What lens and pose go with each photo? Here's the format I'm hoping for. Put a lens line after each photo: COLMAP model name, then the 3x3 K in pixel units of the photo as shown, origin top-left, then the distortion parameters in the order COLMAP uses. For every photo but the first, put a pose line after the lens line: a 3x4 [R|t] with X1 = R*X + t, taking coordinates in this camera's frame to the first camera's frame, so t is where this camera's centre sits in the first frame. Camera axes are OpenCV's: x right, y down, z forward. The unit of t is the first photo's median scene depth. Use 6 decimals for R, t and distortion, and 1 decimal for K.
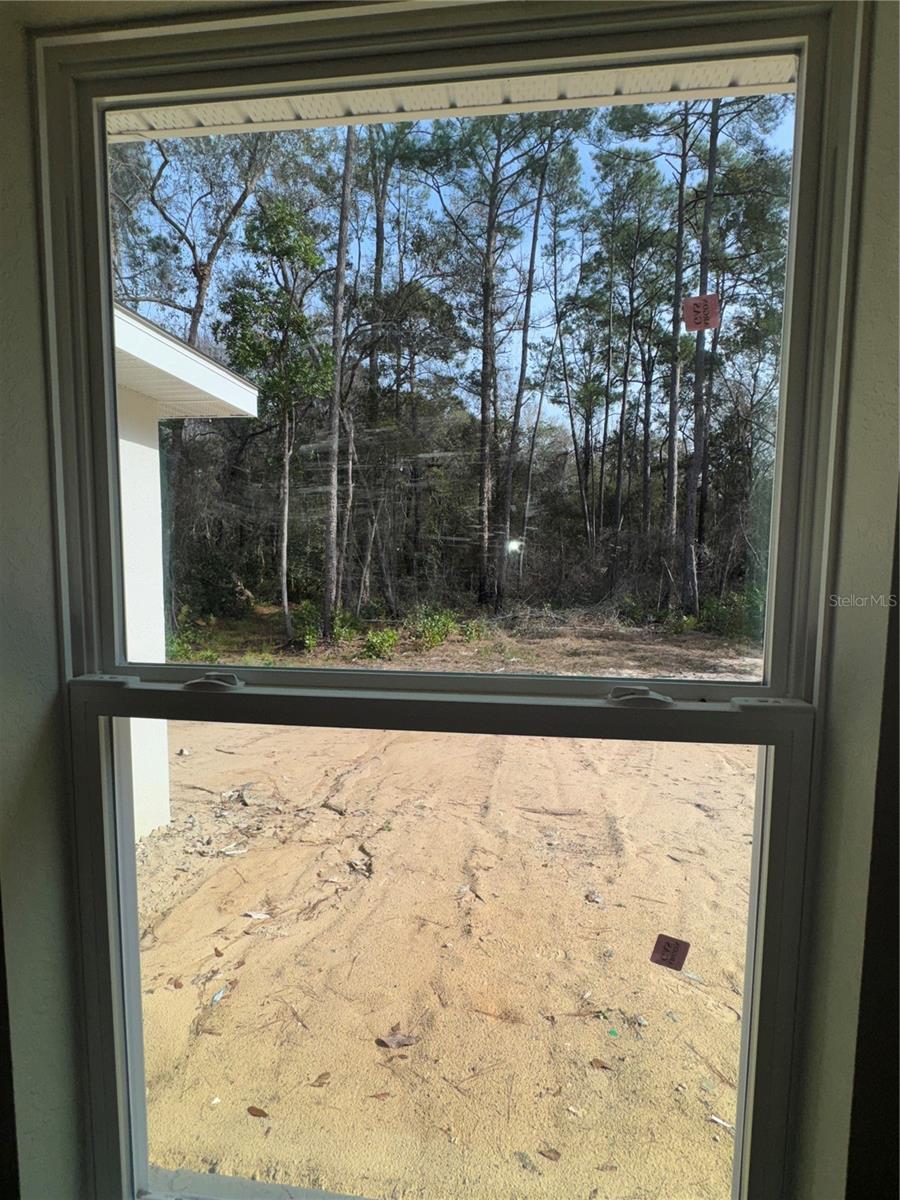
lens RADIAL K [[588.7, 0, 450.0], [0, 588.7, 600.0], [0, 0, 1]] dist [-0.000555, -0.000198]
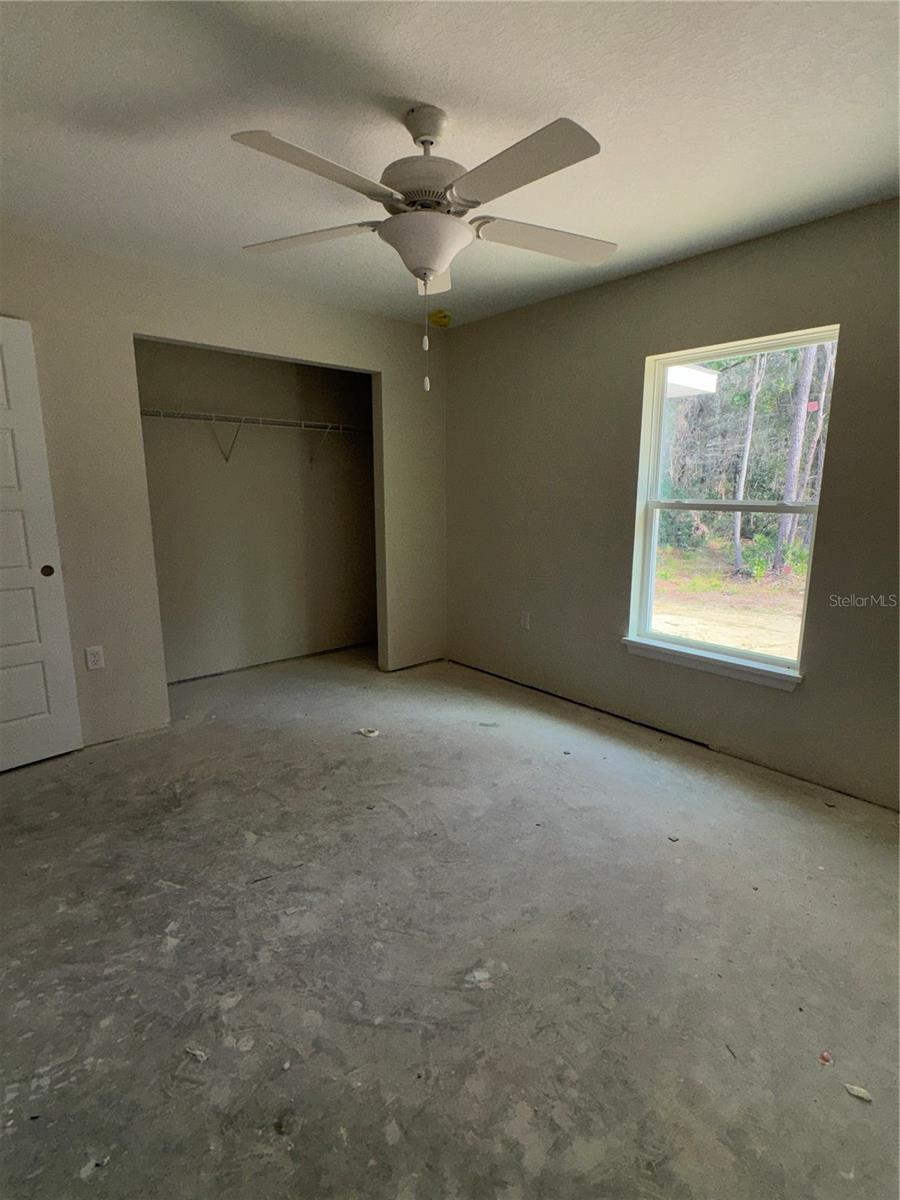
lens RADIAL K [[588.7, 0, 450.0], [0, 588.7, 600.0], [0, 0, 1]] dist [-0.000555, -0.000198]
pose [[0.738807, 0.121139, -0.662940, 0.052367], [-0.051970, 0.991024, 0.123173, 0.016066], [0.671911, -0.056548, 0.738470, -0.134427]]
